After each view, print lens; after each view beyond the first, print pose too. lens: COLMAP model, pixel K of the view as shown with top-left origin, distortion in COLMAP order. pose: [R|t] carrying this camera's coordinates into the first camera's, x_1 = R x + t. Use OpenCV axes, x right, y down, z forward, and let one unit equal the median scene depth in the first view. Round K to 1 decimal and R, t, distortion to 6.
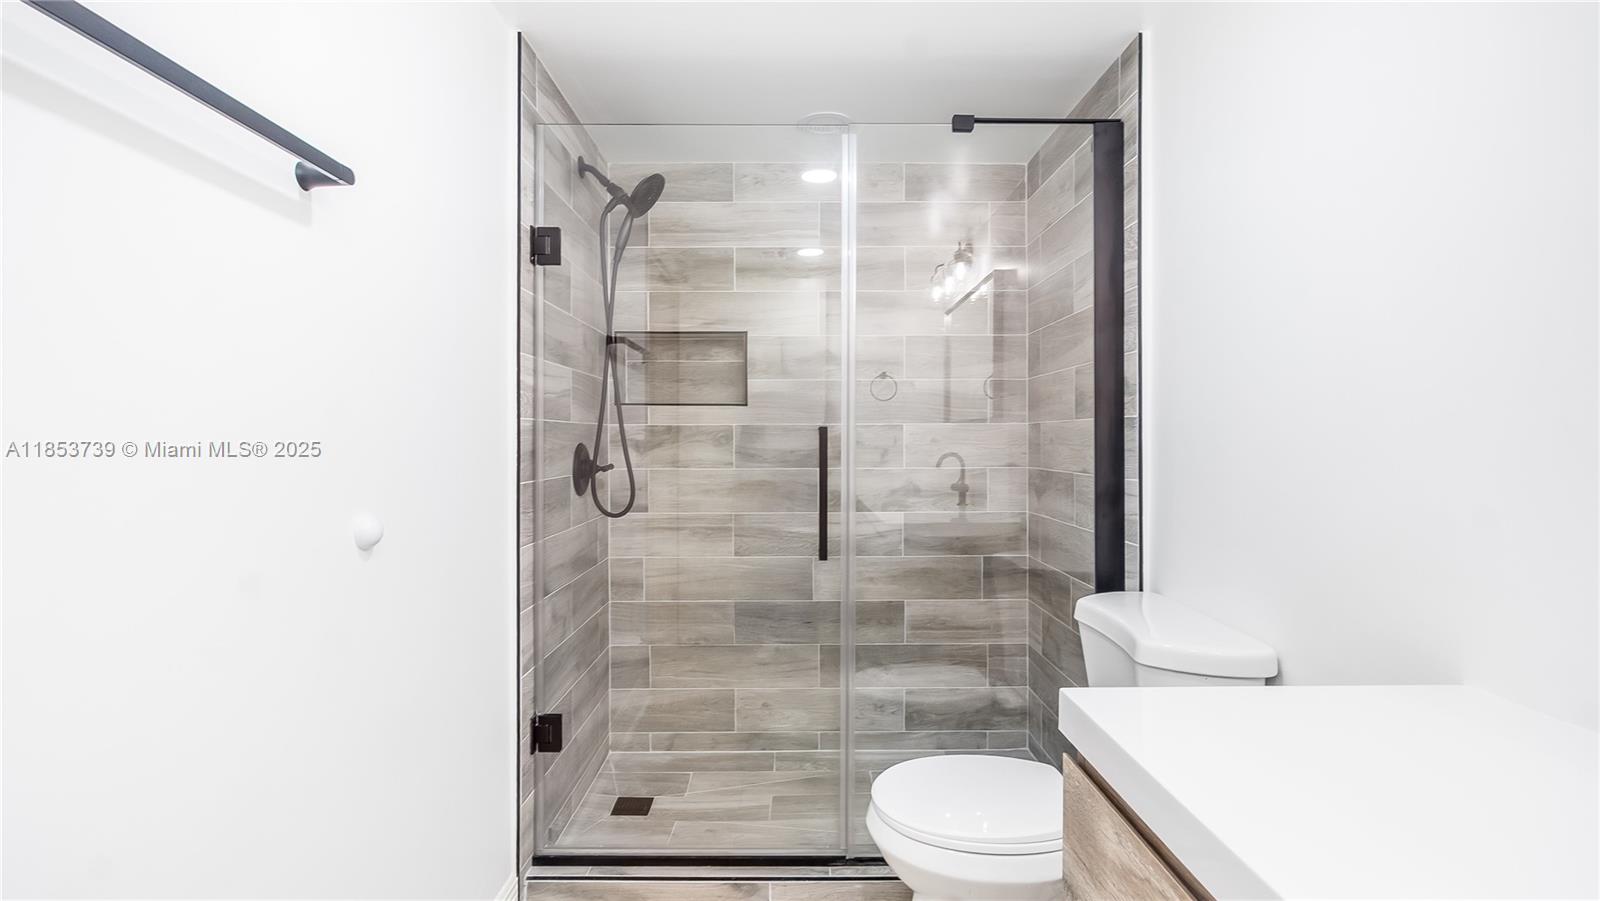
lens RADIAL K [[743.8, 0, 801.9], [0, 743.8, 449.6], [0, 0, 1]] dist [-0.003781, -0.000035]
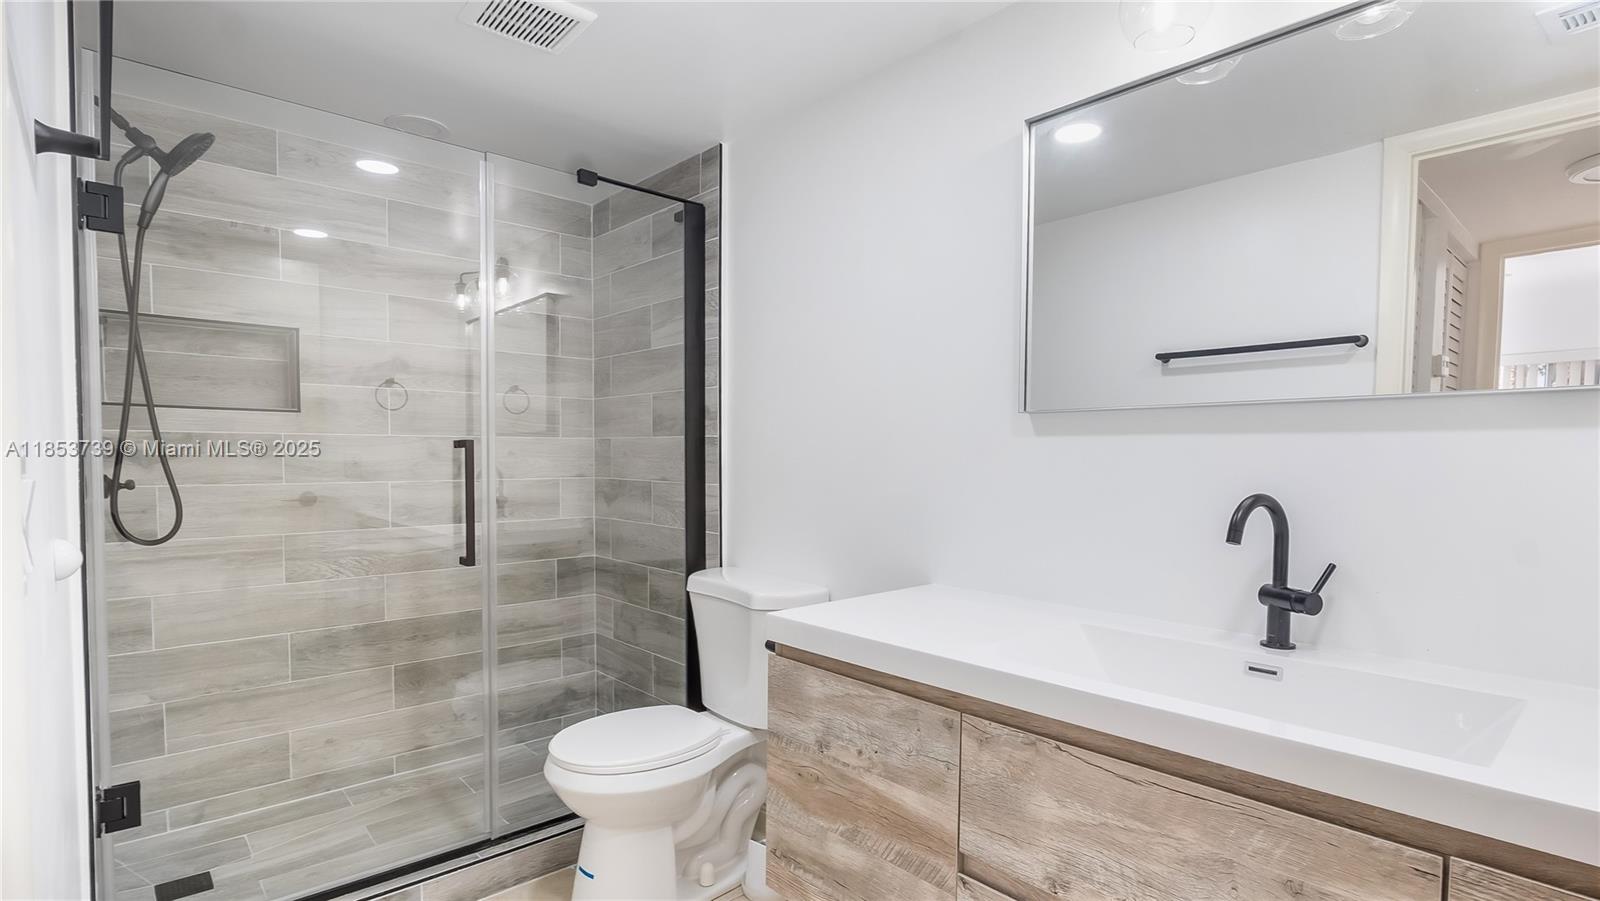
lens RADIAL K [[779.4, 0, 806.8], [0, 779.4, 493.9], [0, 0, 1]] dist [0.000811, -0.000055]
pose [[0.746988, -0.028032, 0.664246, -0.247196], [0.001786, 0.999192, 0.040160, 0.001697], [-0.664835, -0.028813, 0.746435, -0.101007]]
